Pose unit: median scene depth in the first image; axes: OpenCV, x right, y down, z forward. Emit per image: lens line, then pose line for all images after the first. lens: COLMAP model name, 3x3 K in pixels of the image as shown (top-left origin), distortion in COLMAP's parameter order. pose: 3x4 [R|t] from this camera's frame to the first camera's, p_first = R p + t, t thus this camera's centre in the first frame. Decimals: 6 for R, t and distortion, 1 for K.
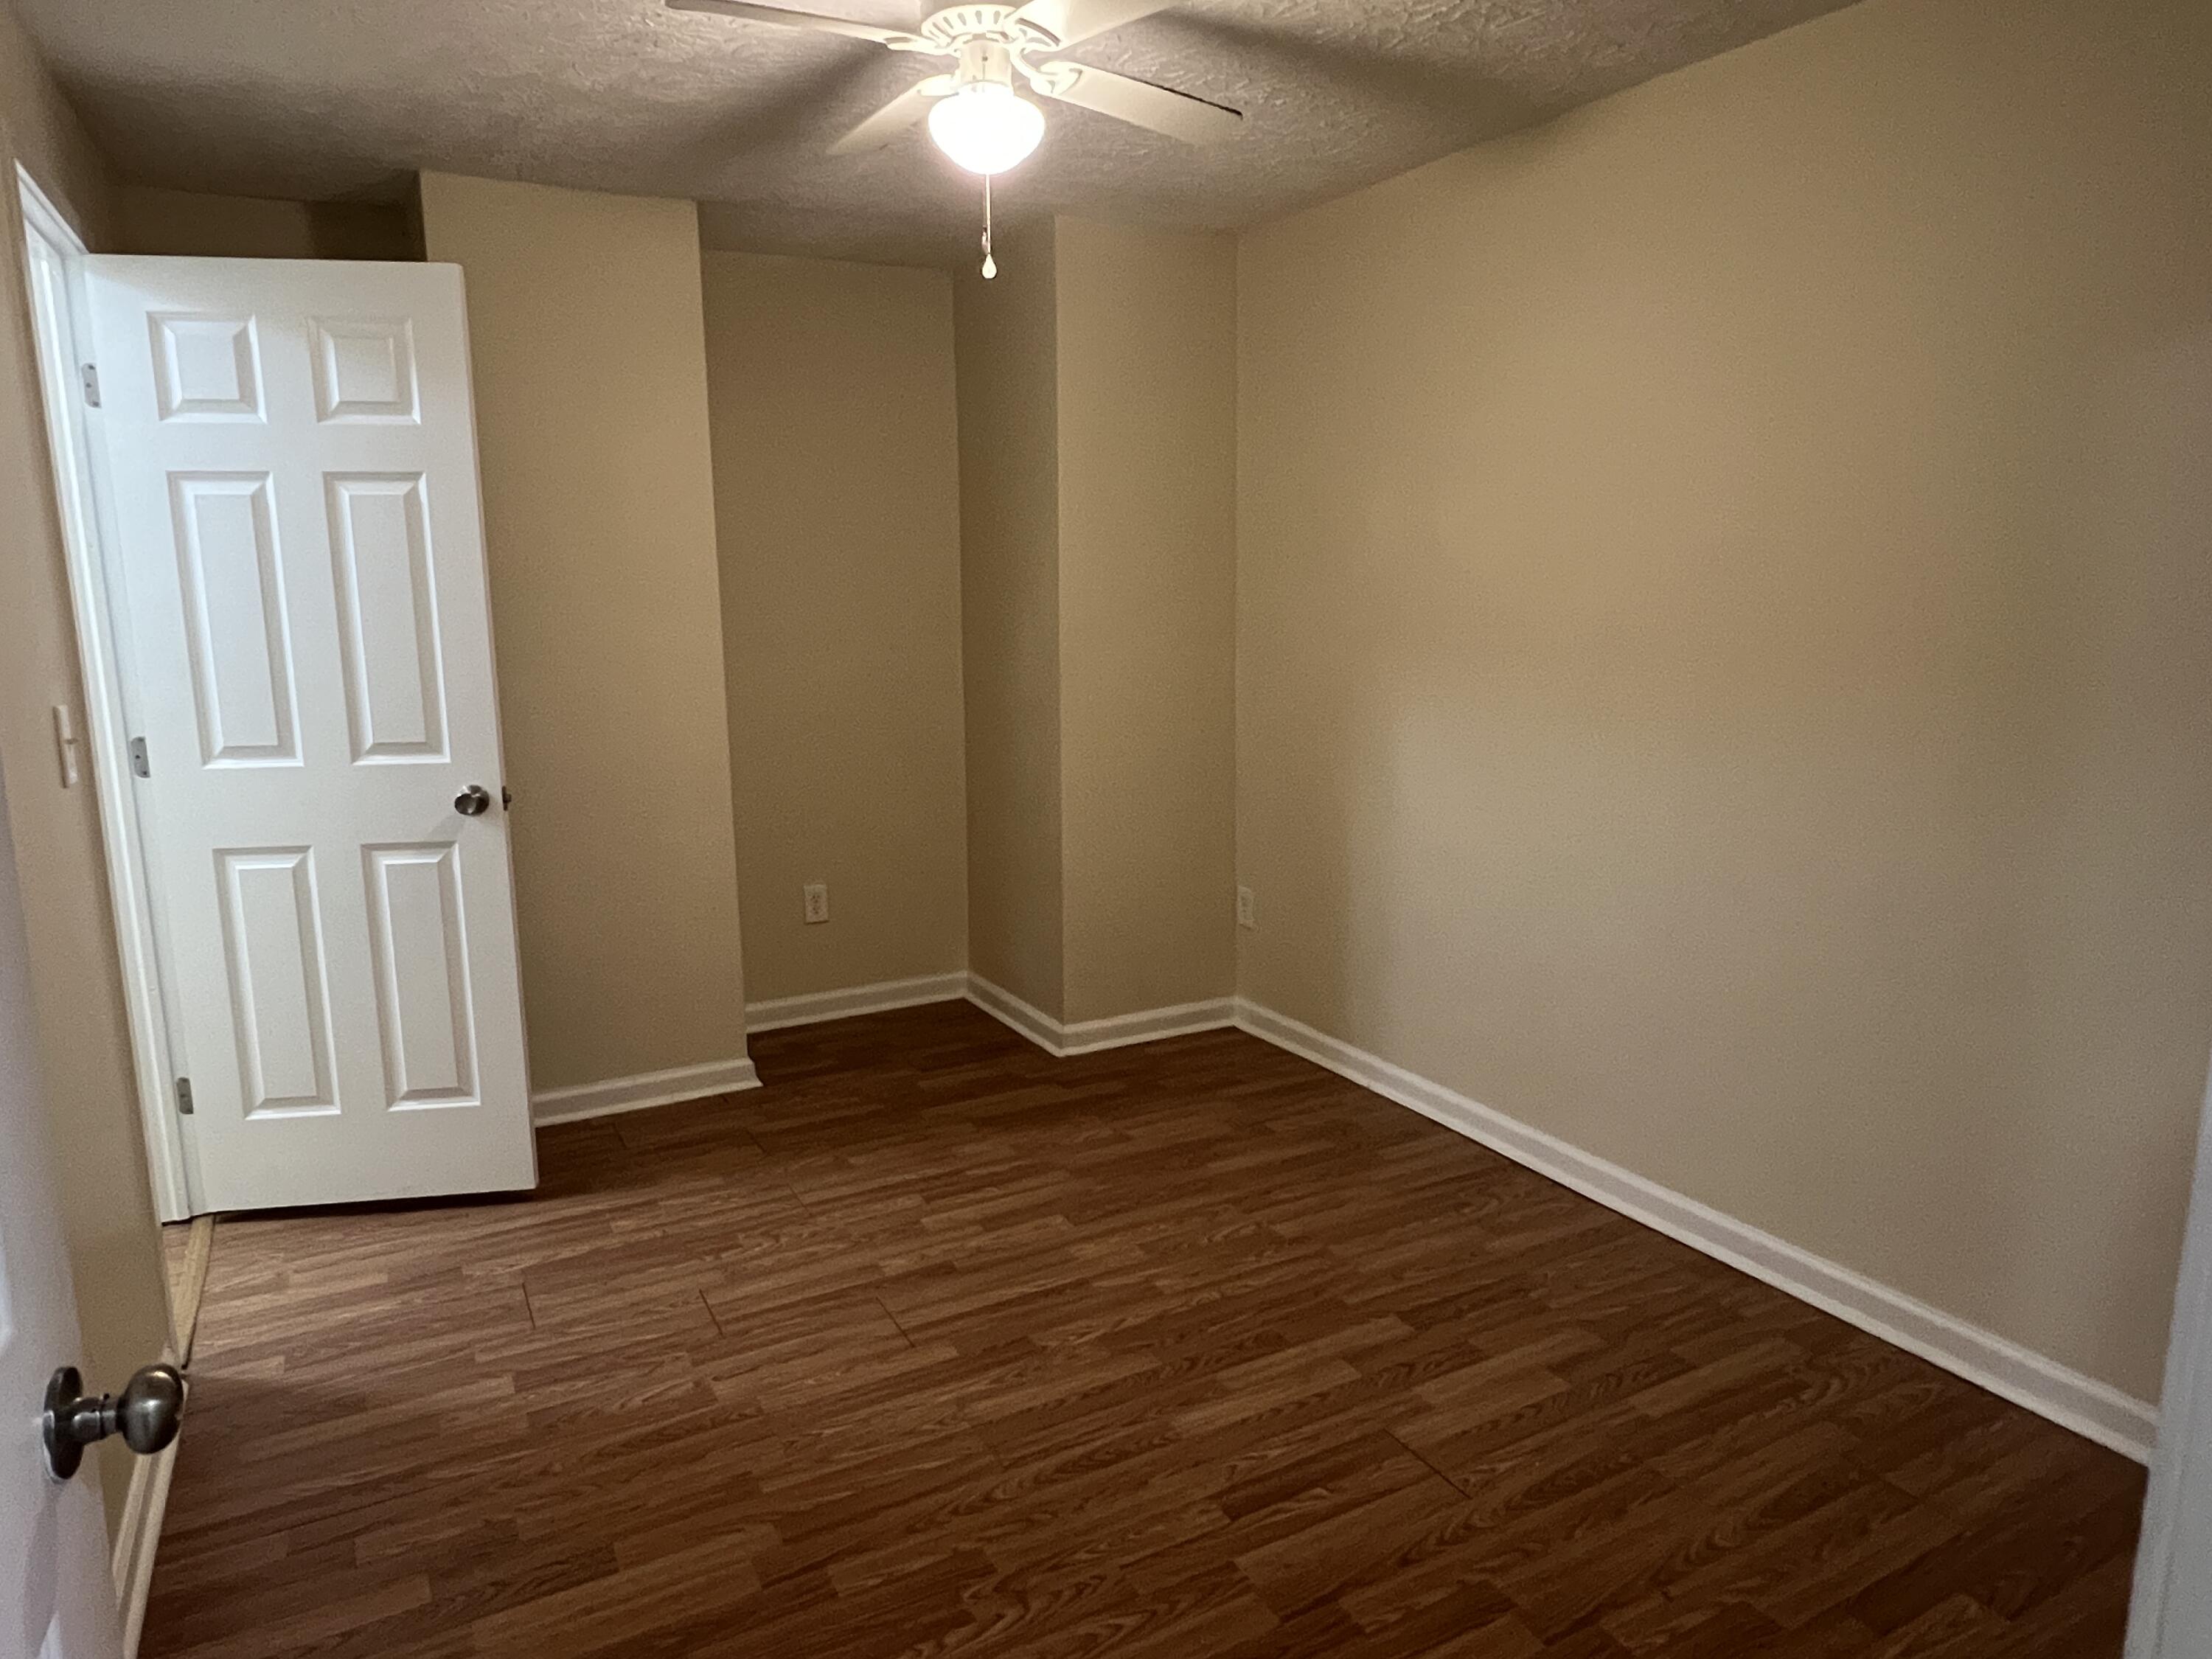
lens RADIAL K [[1396.0, 0, 1101.4], [0, 1396.0, 828.3], [0, 0, 1]] dist [-0.008825, 0.000835]
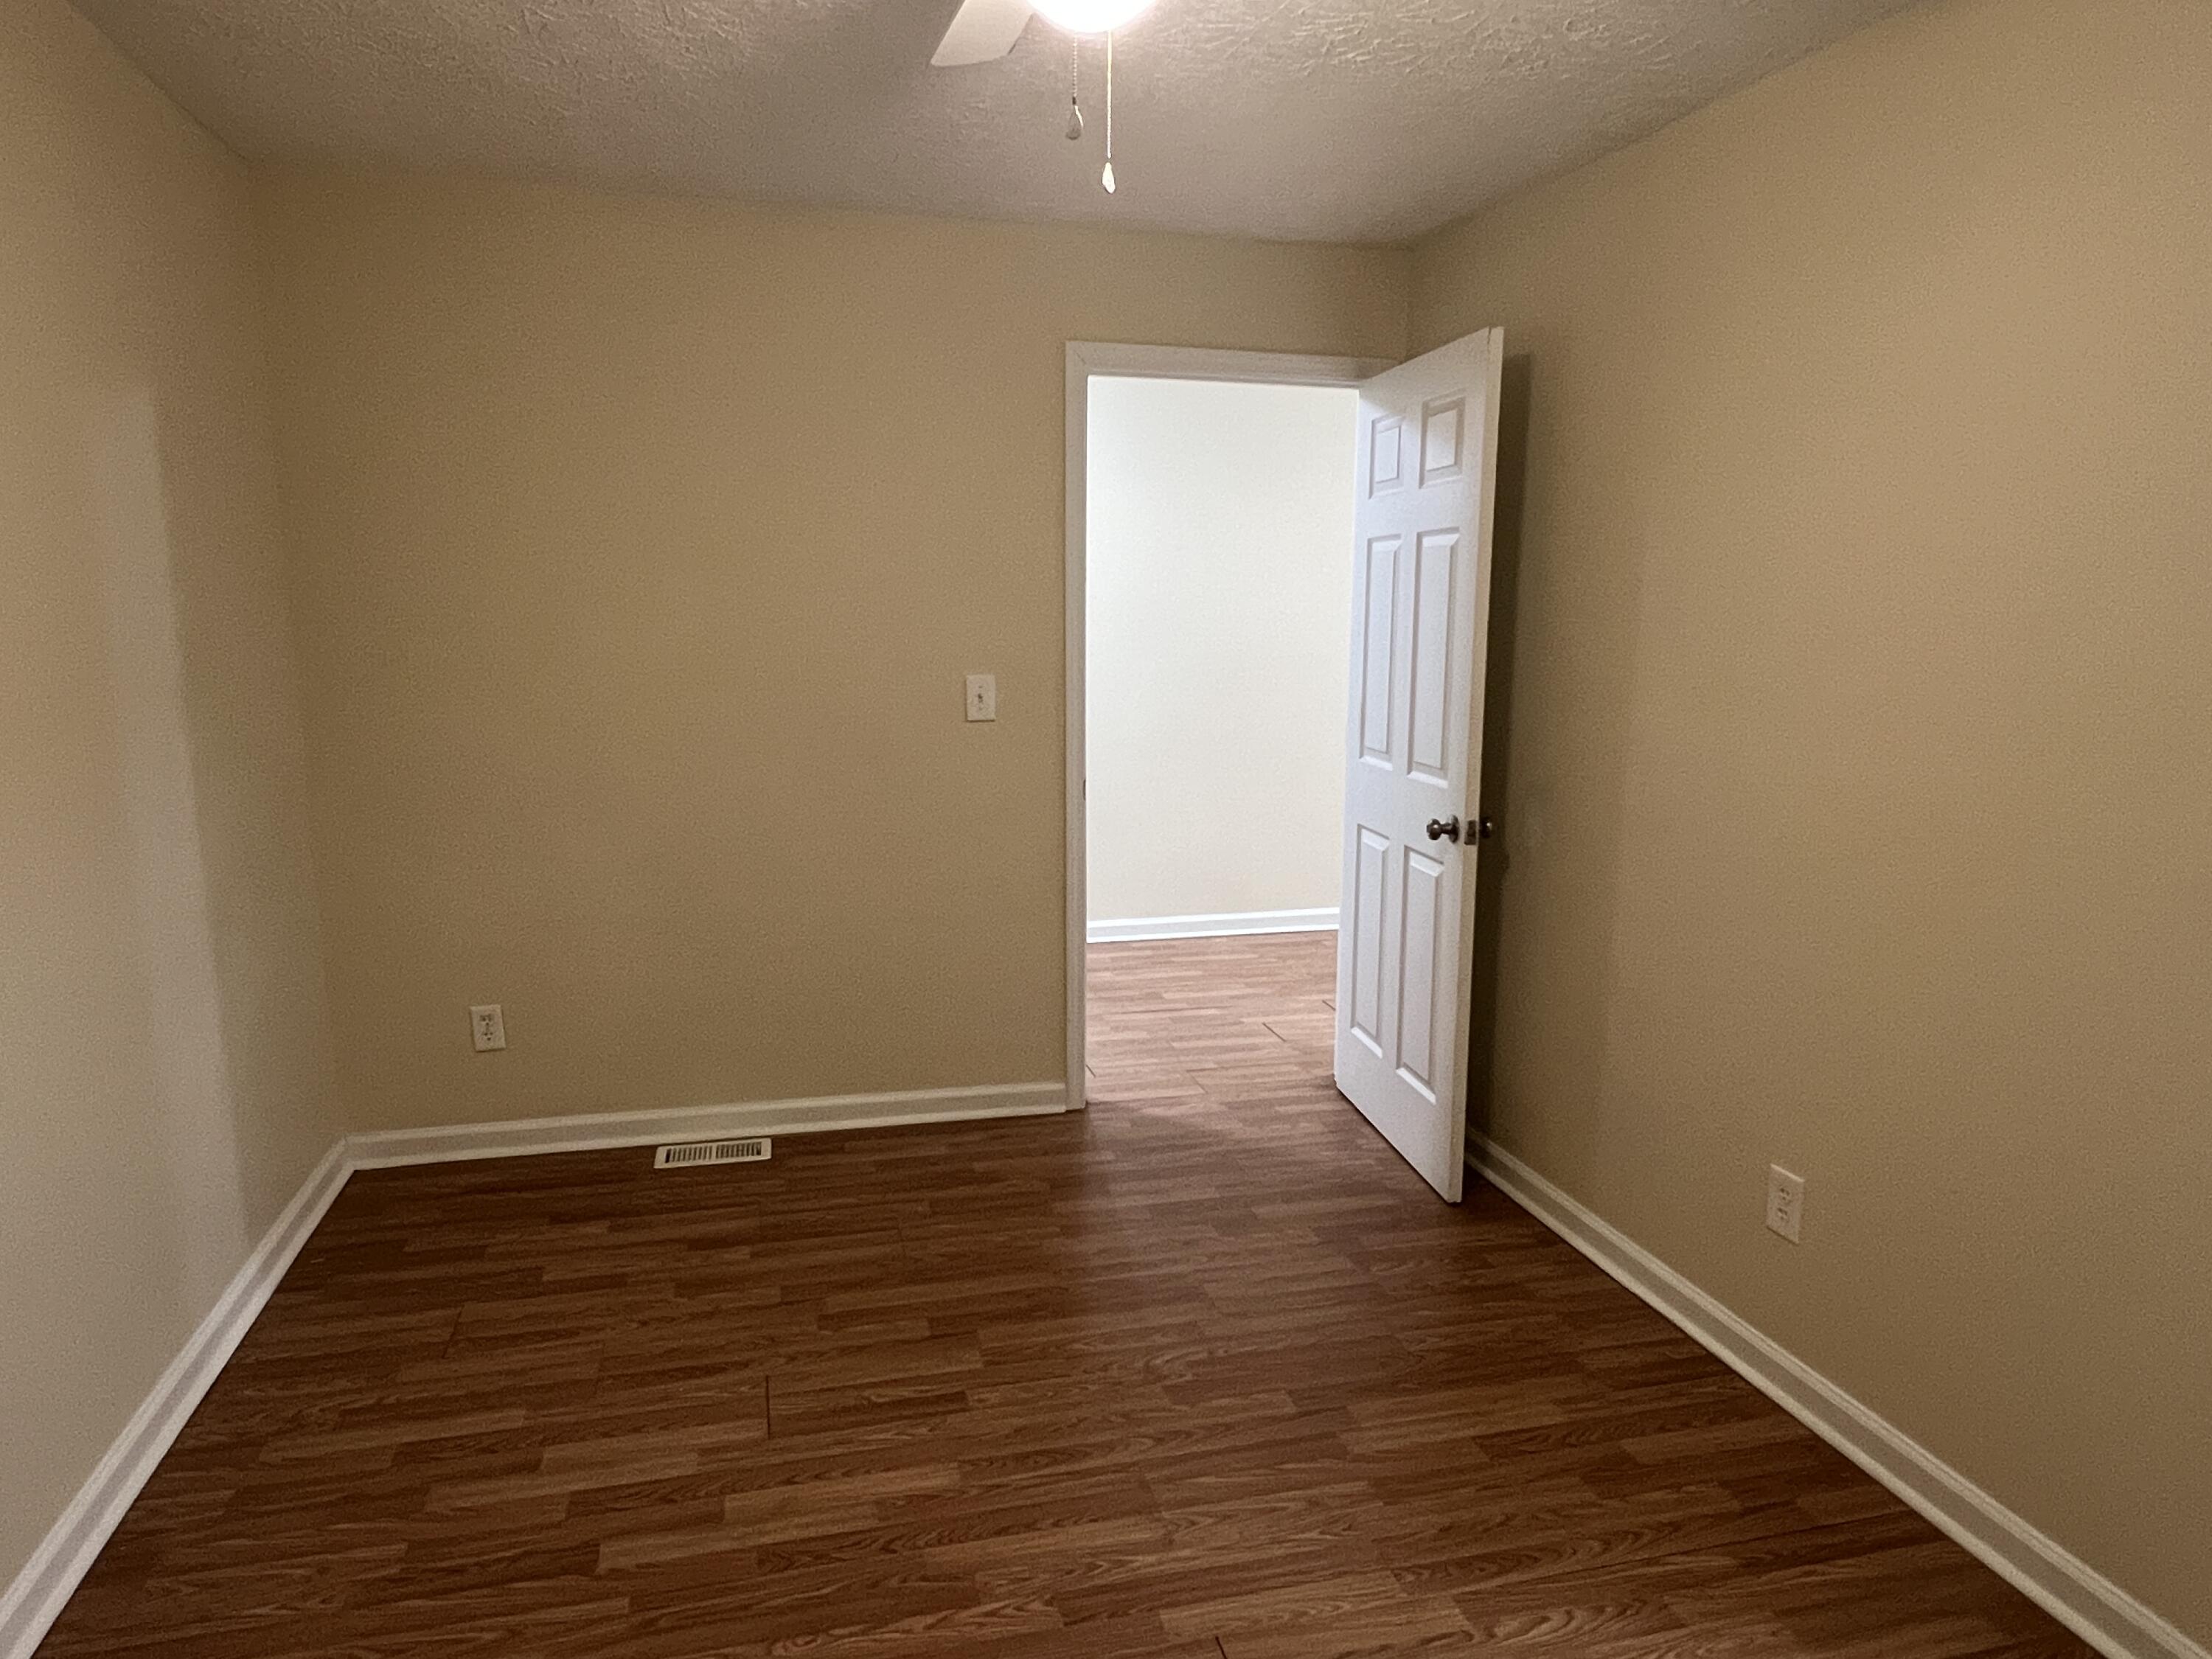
lens RADIAL K [[1396.0, 0, 1093.2], [0, 1396.0, 832.4], [0, 0, 1]] dist [-0.008825, 0.000835]
pose [[-0.968508, -0.035182, 0.246483, -0.265357], [0.048115, 0.944859, 0.323923, -0.311217], [-0.244288, 0.325581, -0.913411, 1.723834]]
